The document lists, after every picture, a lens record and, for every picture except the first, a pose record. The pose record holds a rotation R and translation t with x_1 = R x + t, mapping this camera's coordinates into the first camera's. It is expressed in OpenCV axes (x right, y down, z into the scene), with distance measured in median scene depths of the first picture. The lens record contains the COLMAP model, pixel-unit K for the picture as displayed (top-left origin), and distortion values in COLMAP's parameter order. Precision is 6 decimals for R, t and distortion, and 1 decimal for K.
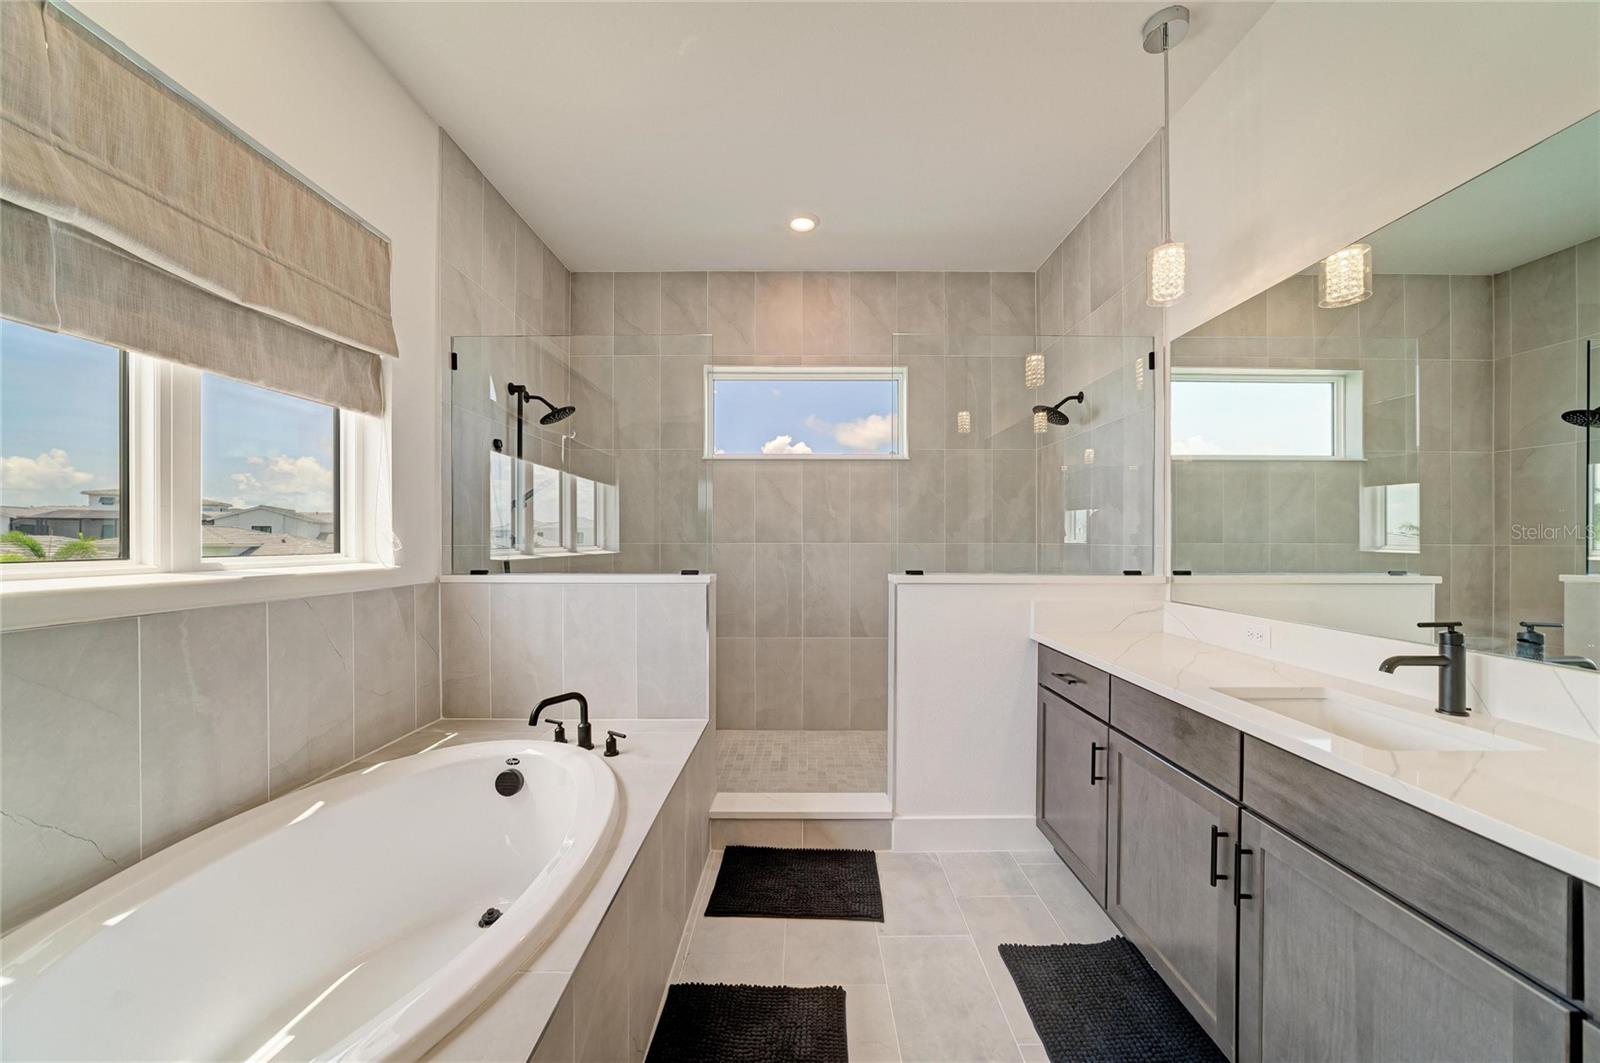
lens RADIAL K [[579.8, 0, 814.5], [0, 579.8, 539.9], [0, 0, 1]] dist [-0.008372, 0.002252]
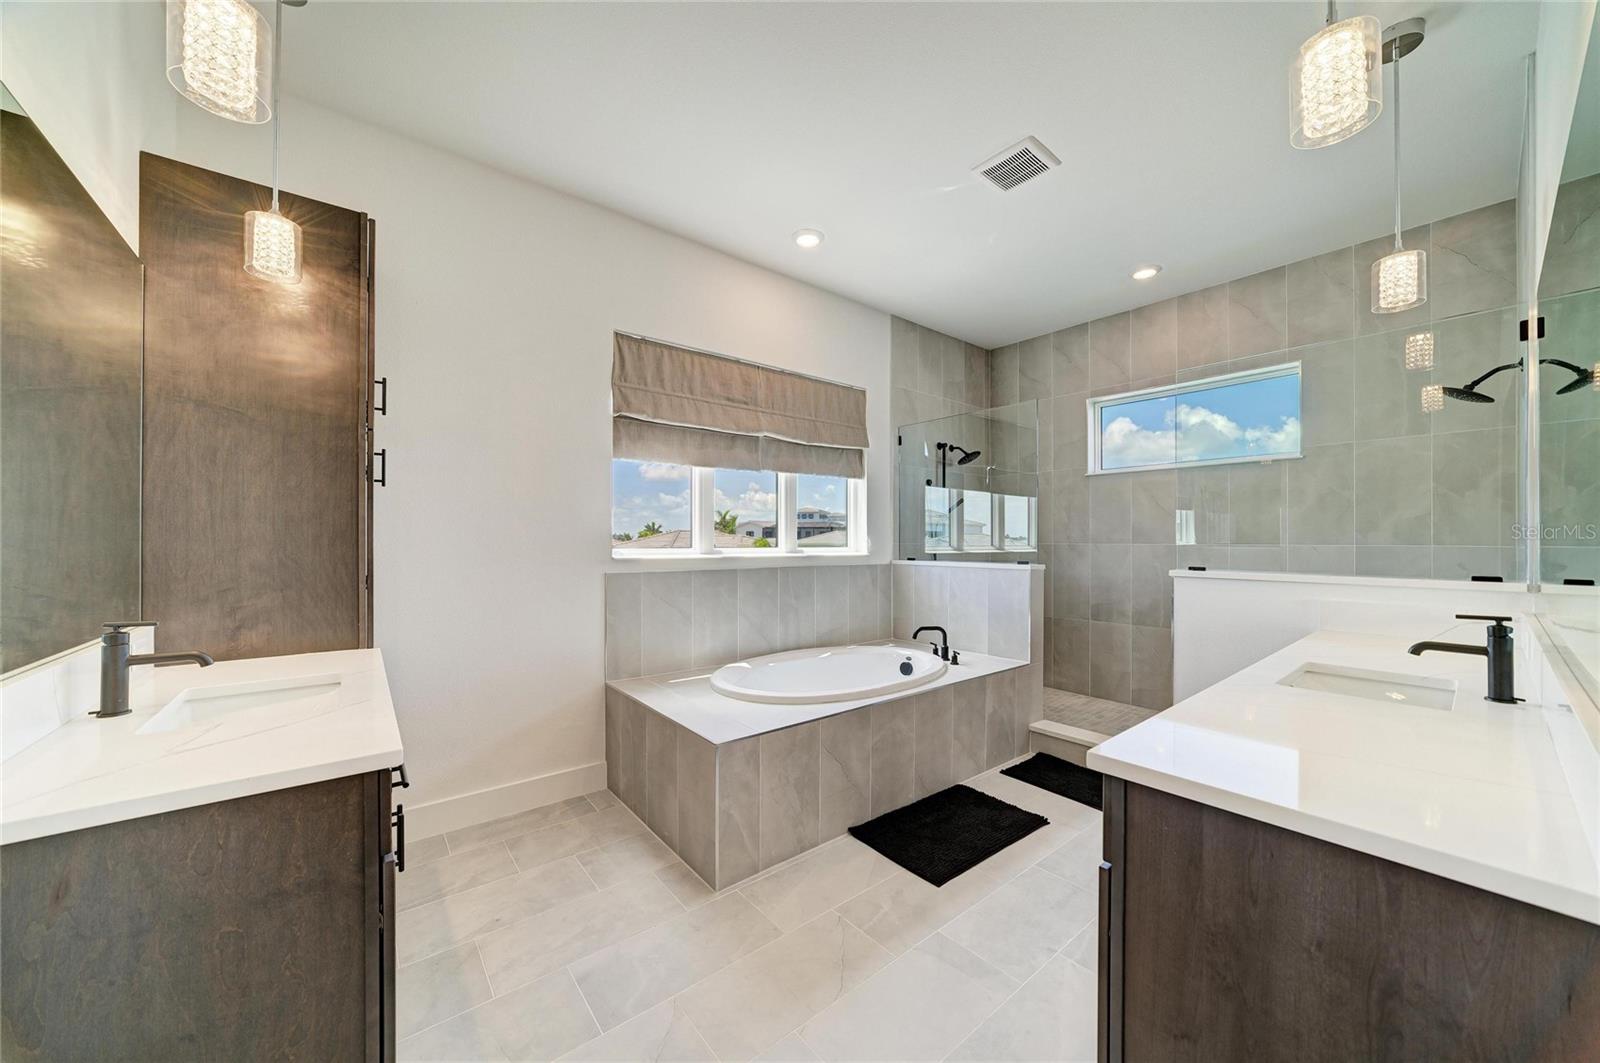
lens RADIAL K [[553.2, 0, 795.6], [0, 553.2, 537.2], [0, 0, 1]] dist [-0.000294, 0.000024]
pose [[0.628090, -0.002976, -0.778135, 0.530999], [-0.001977, 0.999983, -0.005421, 0.000172], [0.778138, 0.004944, 0.628074, -0.342514]]
